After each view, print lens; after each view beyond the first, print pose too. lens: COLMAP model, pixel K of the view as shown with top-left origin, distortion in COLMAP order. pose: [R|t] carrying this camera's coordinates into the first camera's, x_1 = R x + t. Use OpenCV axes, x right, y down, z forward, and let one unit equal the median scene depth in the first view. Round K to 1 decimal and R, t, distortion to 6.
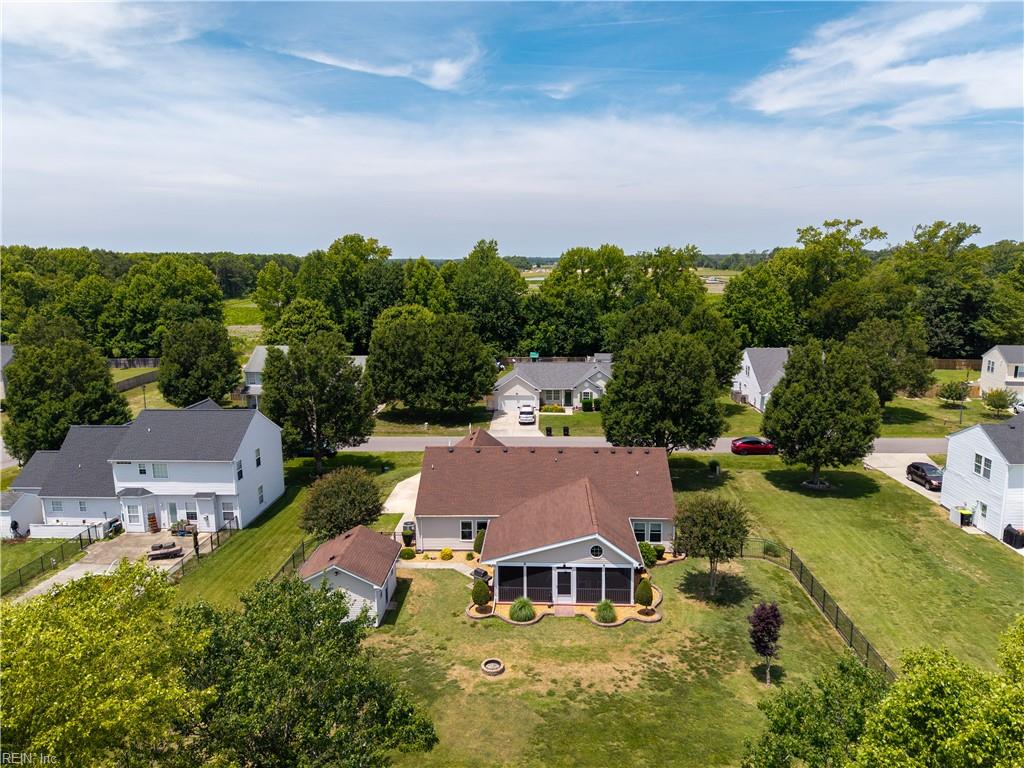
lens RADIAL K [[695.7, 0, 520.7], [0, 695.7, 383.5], [0, 0, 1]] dist [-0.010980, -0.006608]
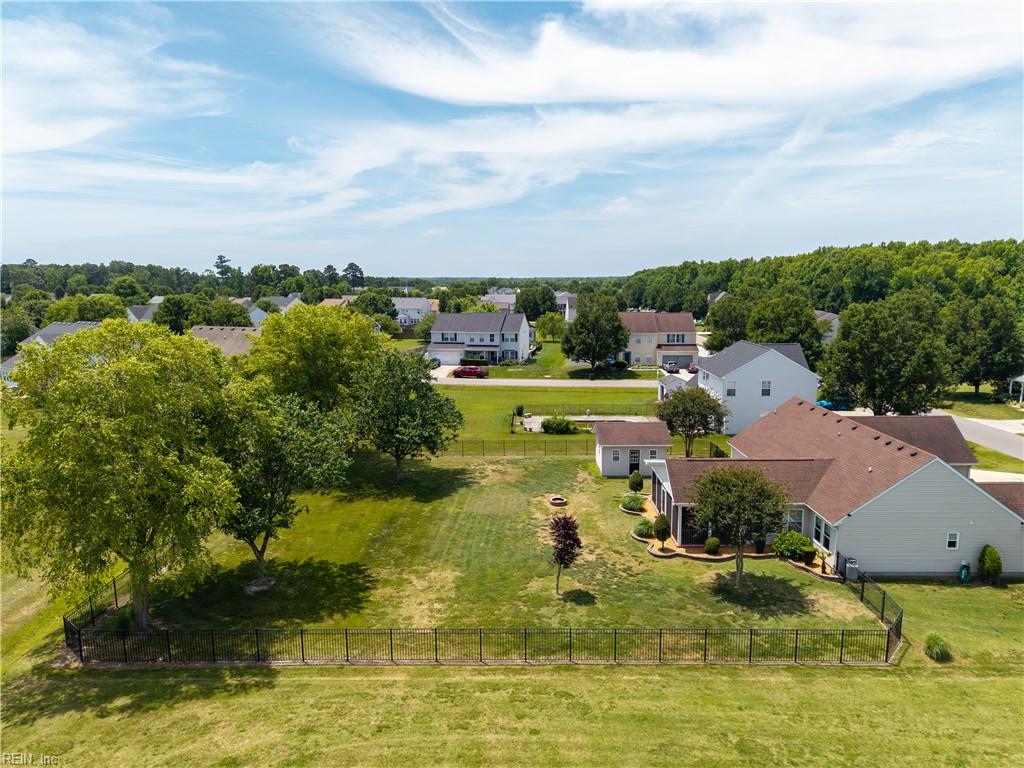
lens RADIAL K [[693.1, 0, 512.0], [0, 693.1, 384.0], [0, 0, 1]] dist [0.025532, -0.029014]
pose [[0.027243, 0.158161, -0.987037, 1.088524], [-0.177811, 0.972424, 0.150911, -0.007478], [0.983687, 0.171395, 0.054615, 0.681725]]
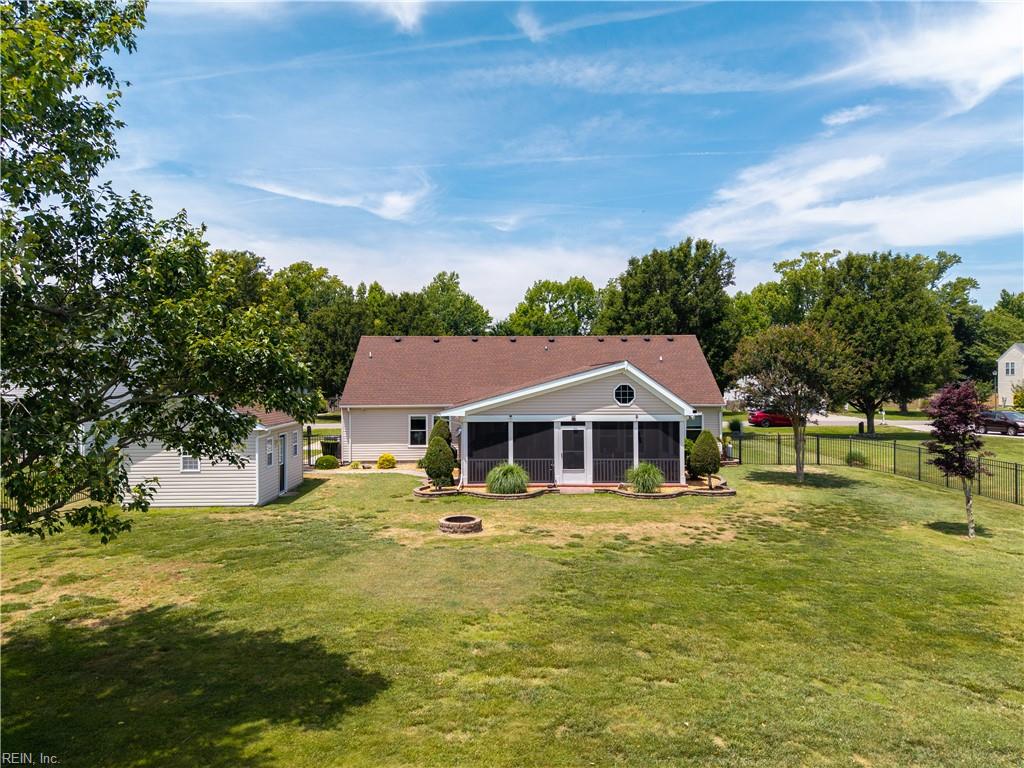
lens RADIAL K [[693.1, 0, 512.0], [0, 693.1, 384.0], [0, 0, 1]] dist [0.025532, -0.029014]
pose [[0.998855, -0.000651, 0.047833, -0.022022], [0.008920, 0.984906, -0.172862, 0.337233], [-0.046998, 0.173090, 0.983784, 0.383859]]
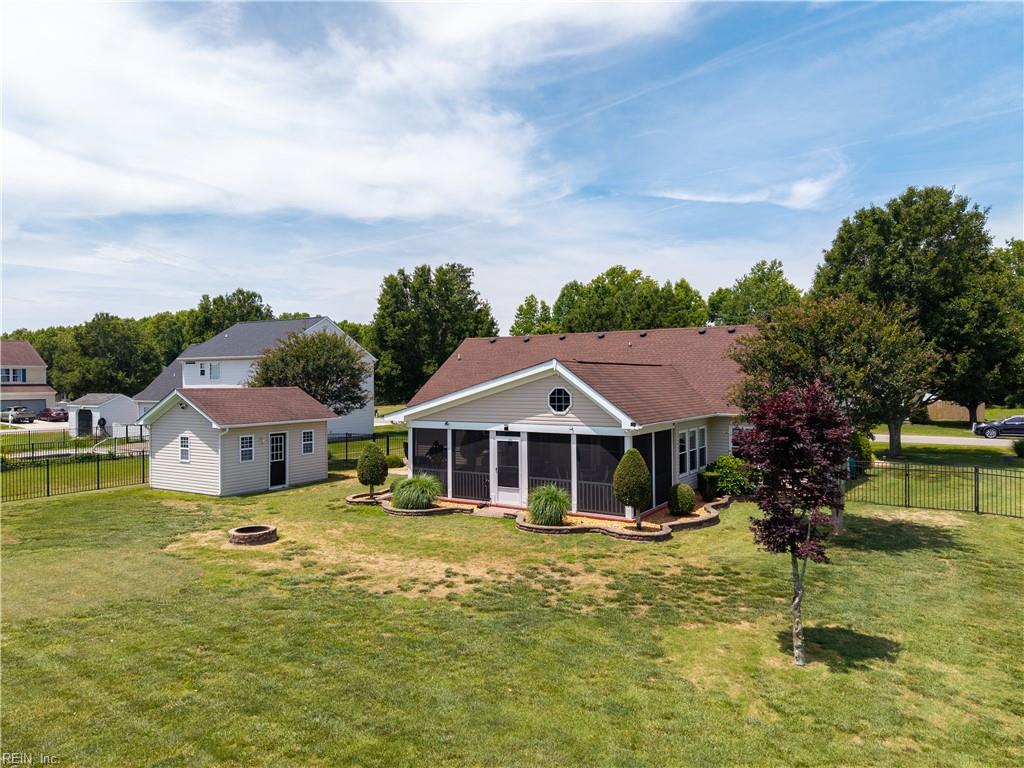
lens RADIAL K [[681.1, 0, 510.8], [0, 681.1, 369.8], [0, 0, 1]] dist [0.031792, 0.001691]
pose [[0.870529, -0.010058, -0.492015, 0.323886], [-0.084535, 0.981874, -0.169641, 0.305875], [0.484803, 0.189270, 0.853899, 0.542266]]
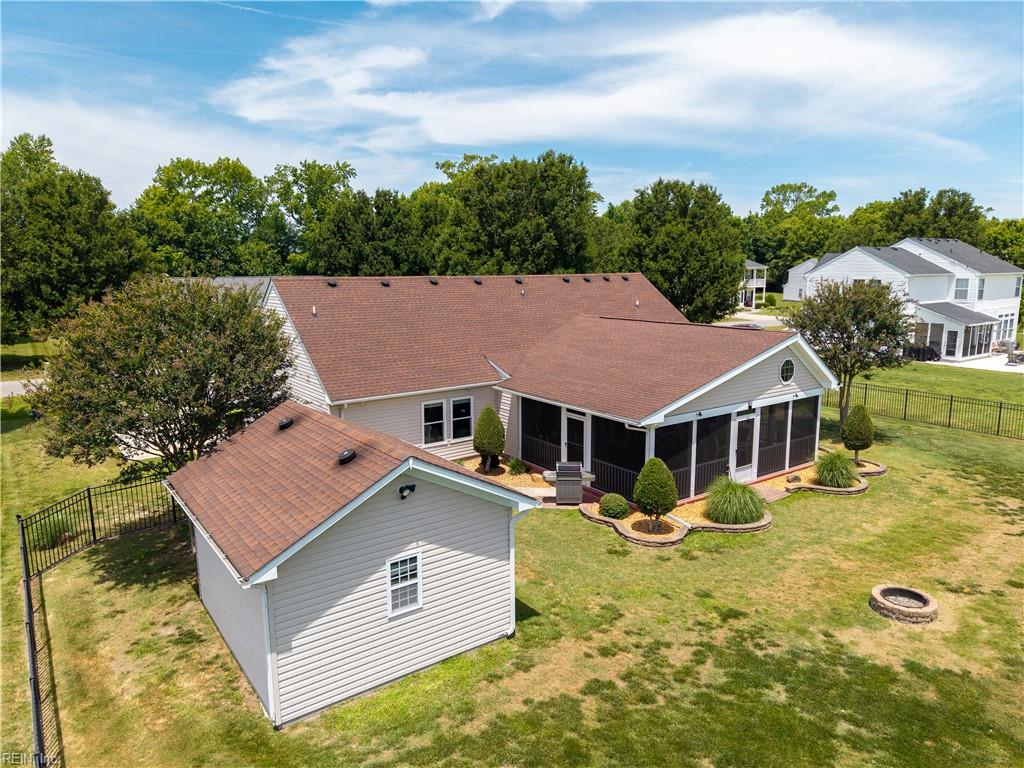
lens RADIAL K [[681.3, 0, 513.3], [0, 681.3, 412.4], [0, 0, 1]] dist [0.034105, -0.029224]
pose [[0.786615, -0.131613, 0.603253, -0.377680], [0.114213, 0.991173, 0.067317, 0.211839], [-0.606788, 0.015947, 0.794704, 0.703103]]
